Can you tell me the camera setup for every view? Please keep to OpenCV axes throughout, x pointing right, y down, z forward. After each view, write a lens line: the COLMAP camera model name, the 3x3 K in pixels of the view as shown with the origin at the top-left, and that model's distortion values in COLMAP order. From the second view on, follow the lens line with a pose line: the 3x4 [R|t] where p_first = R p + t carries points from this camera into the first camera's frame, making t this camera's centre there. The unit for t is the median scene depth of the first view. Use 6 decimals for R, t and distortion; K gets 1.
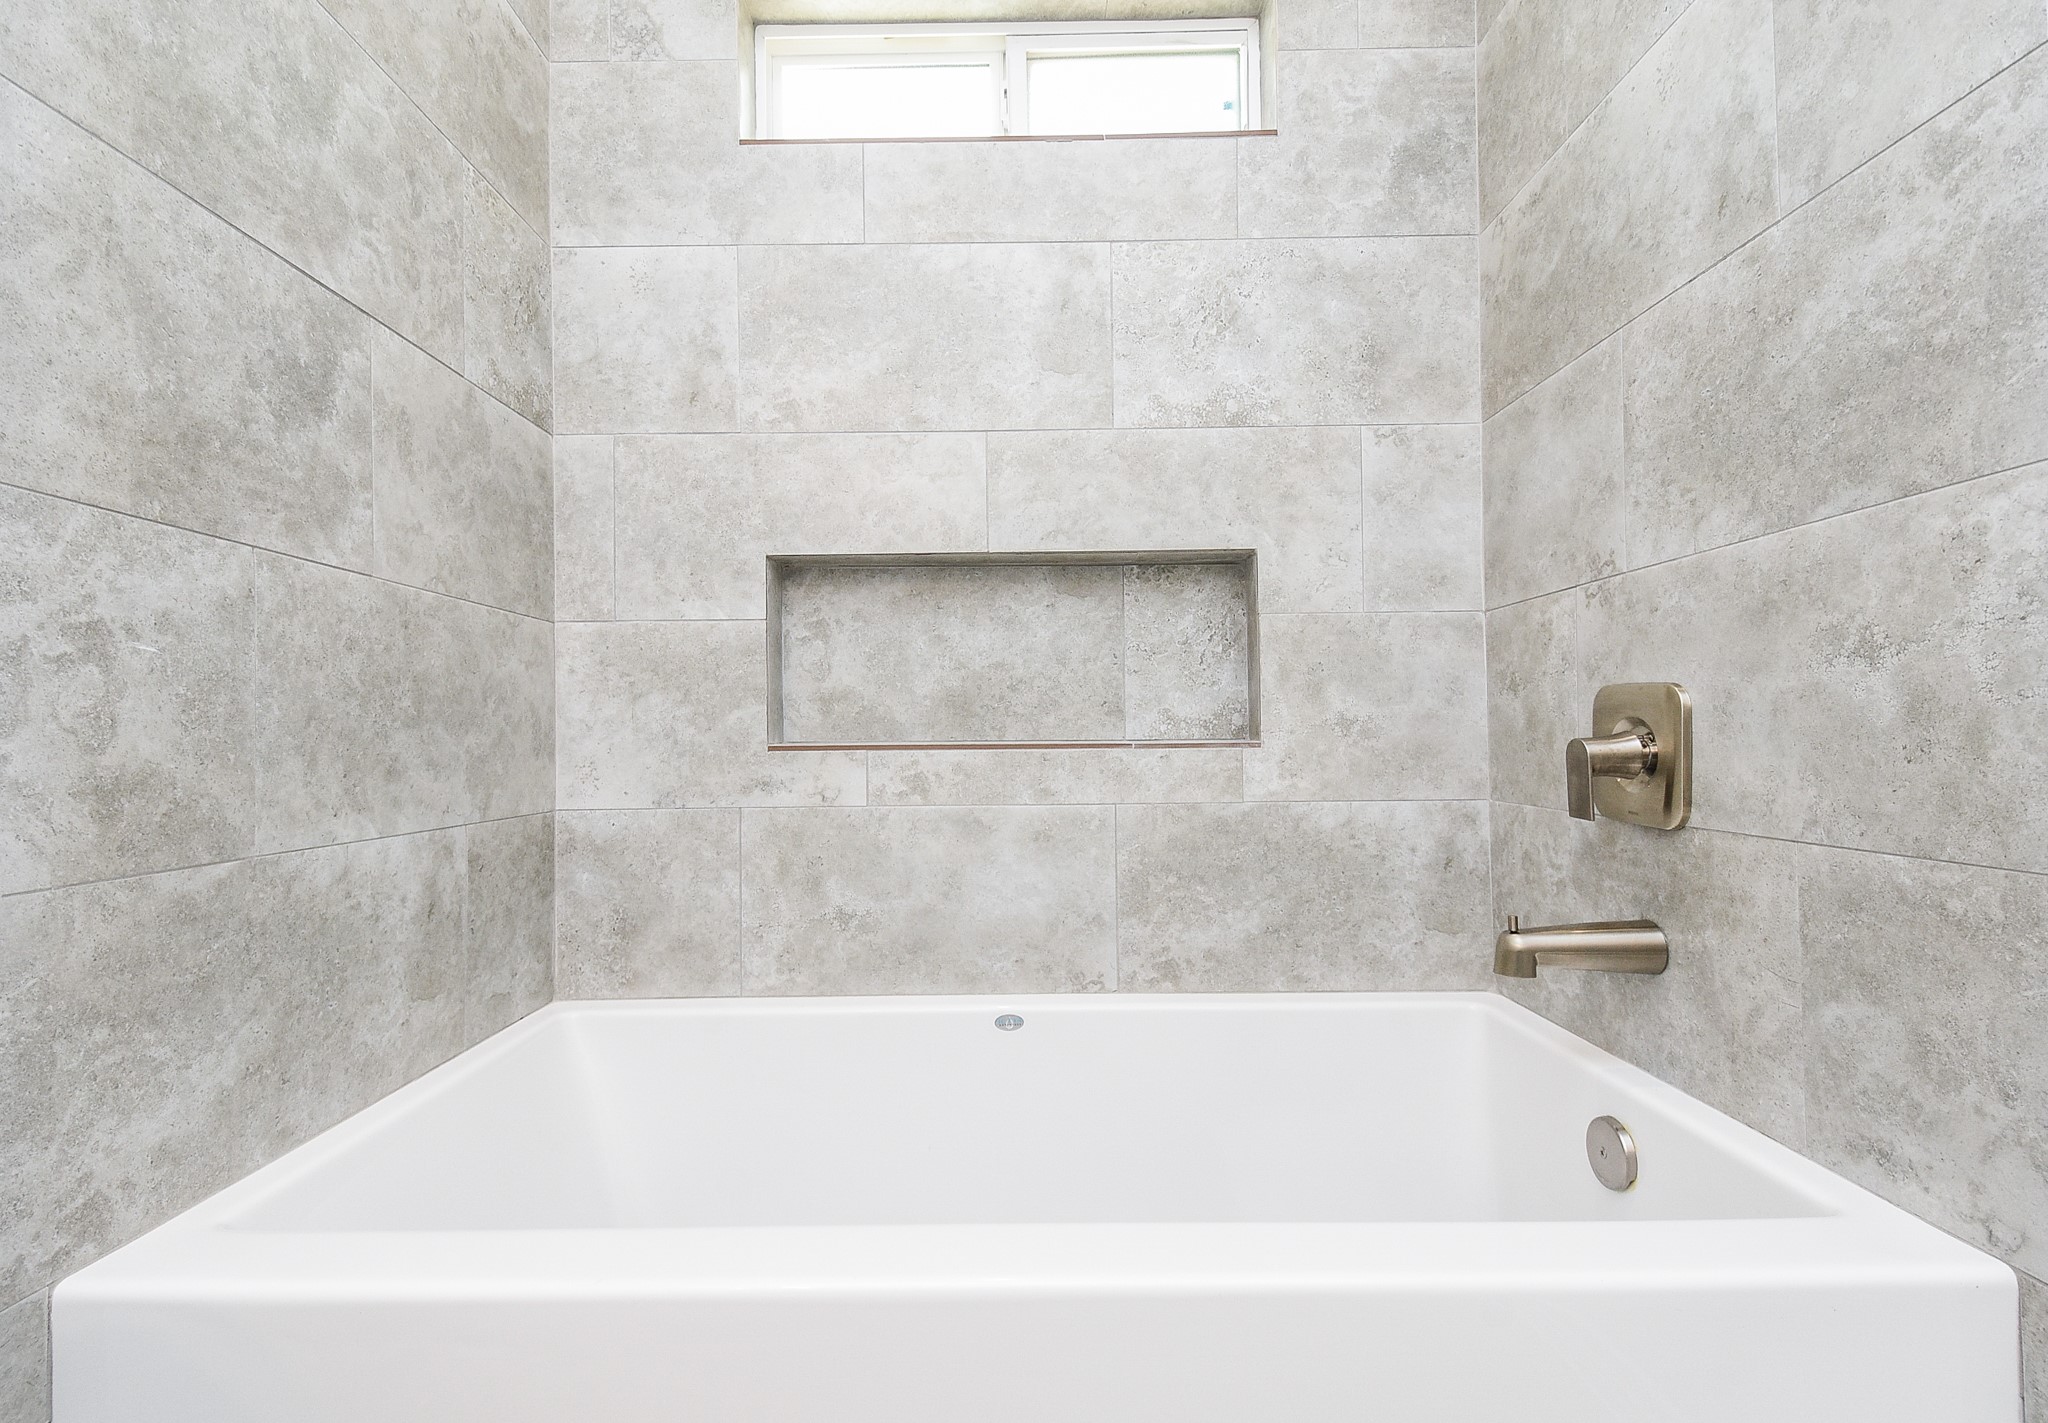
lens RADIAL K [[1055.8, 0, 1023.1], [0, 1055.8, 710.9], [0, 0, 1]] dist [0.030813, -0.006979]
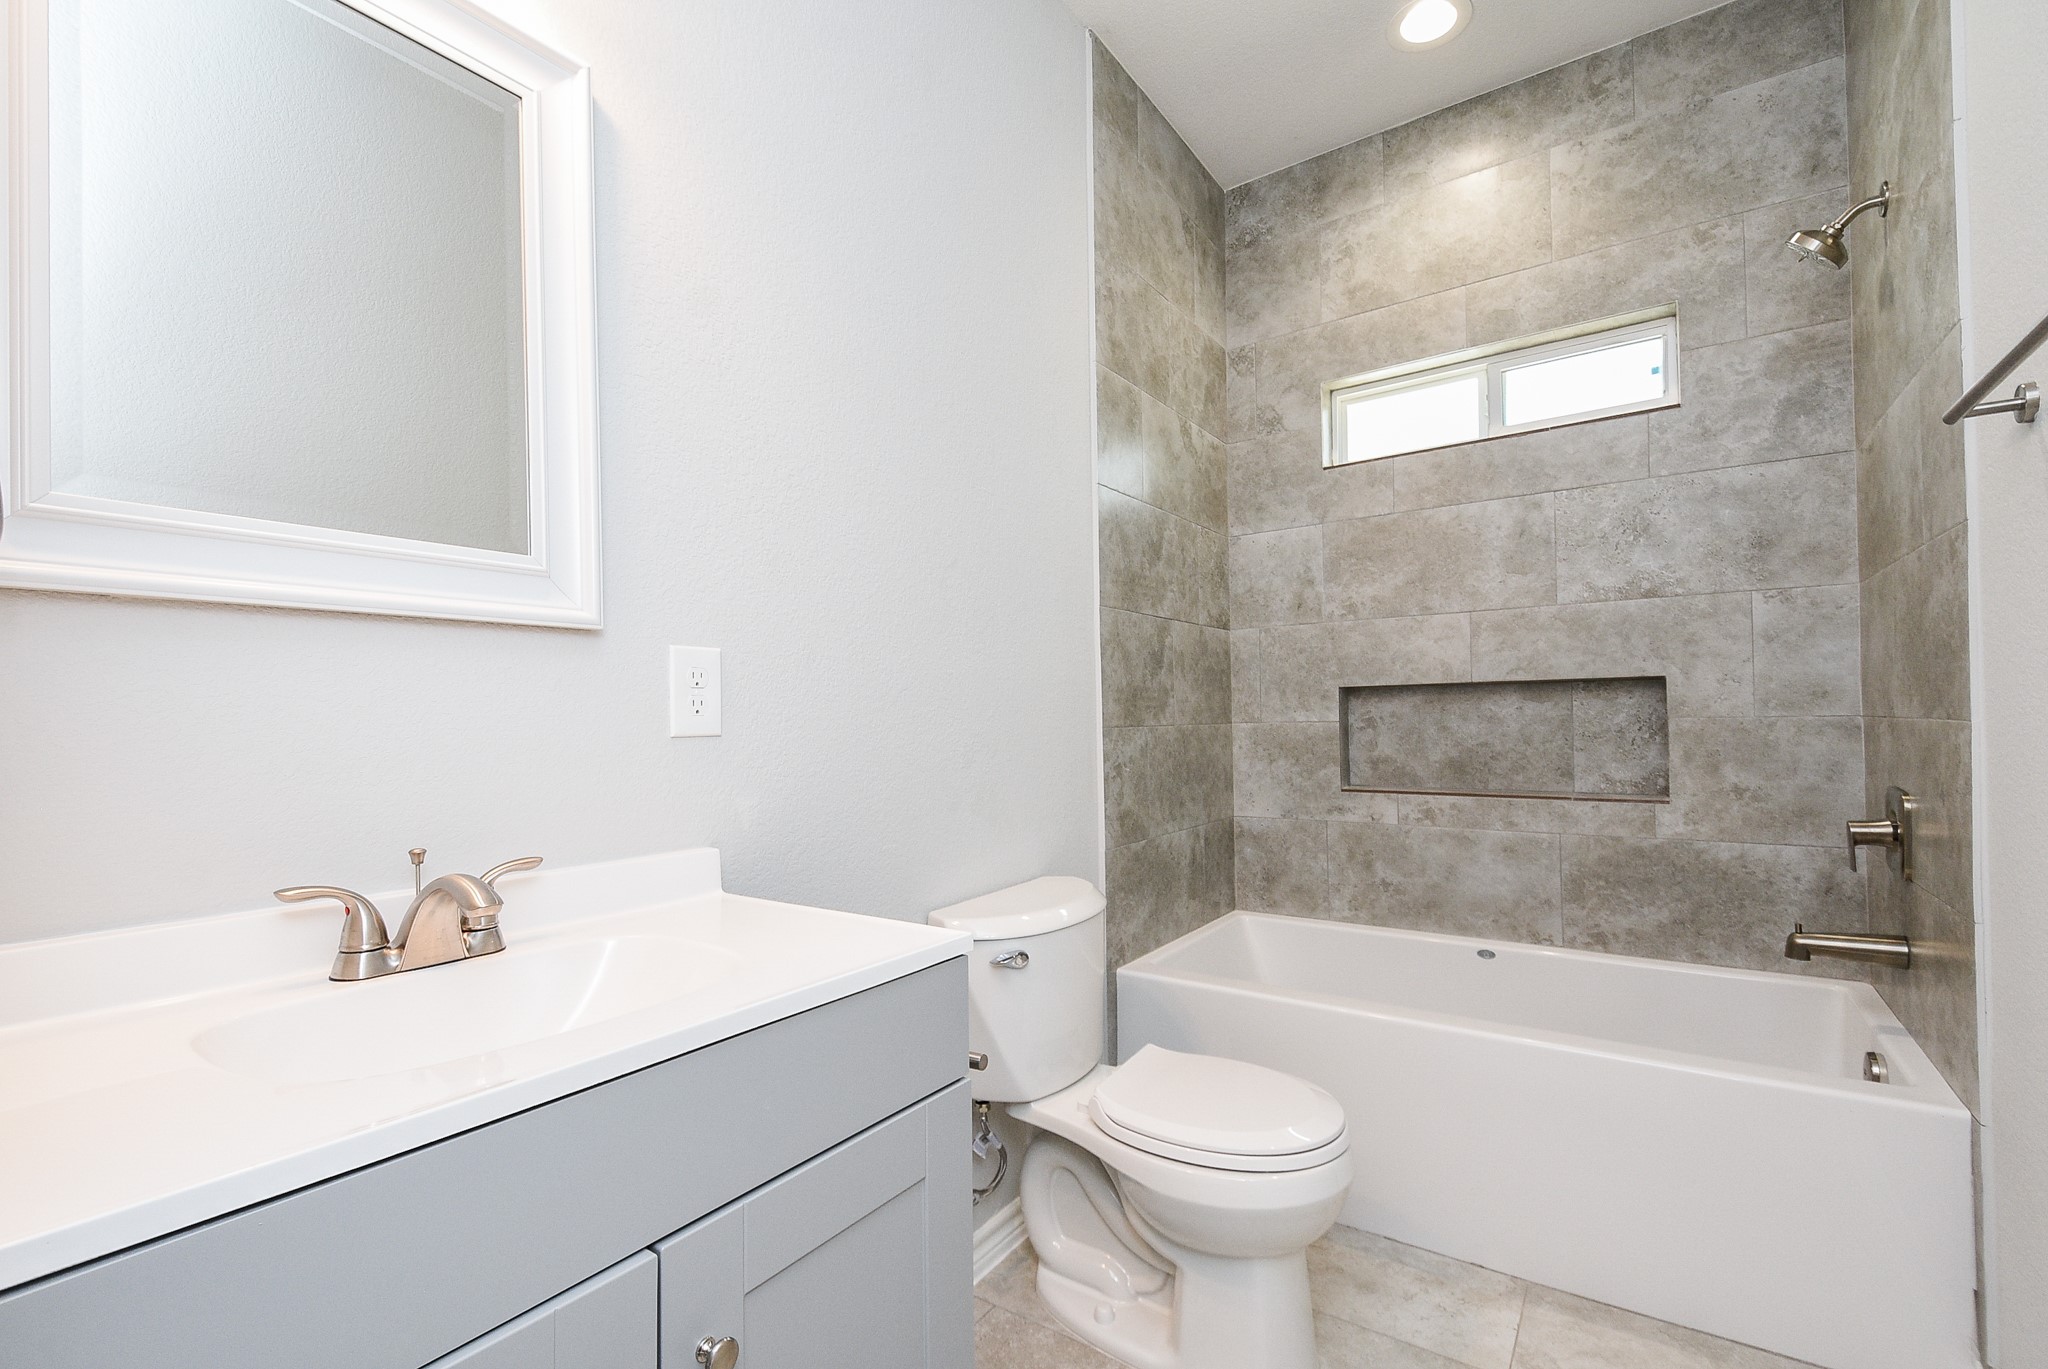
lens RADIAL K [[898.9, 0, 1009.1], [0, 898.9, 697.7], [0, 0, 1]] dist [0.010087, -0.006160]
pose [[0.825996, -0.012311, -0.563542, 0.173116], [0.011736, 0.999920, -0.004642, -0.127768], [0.563554, -0.002779, 0.826074, -0.650131]]
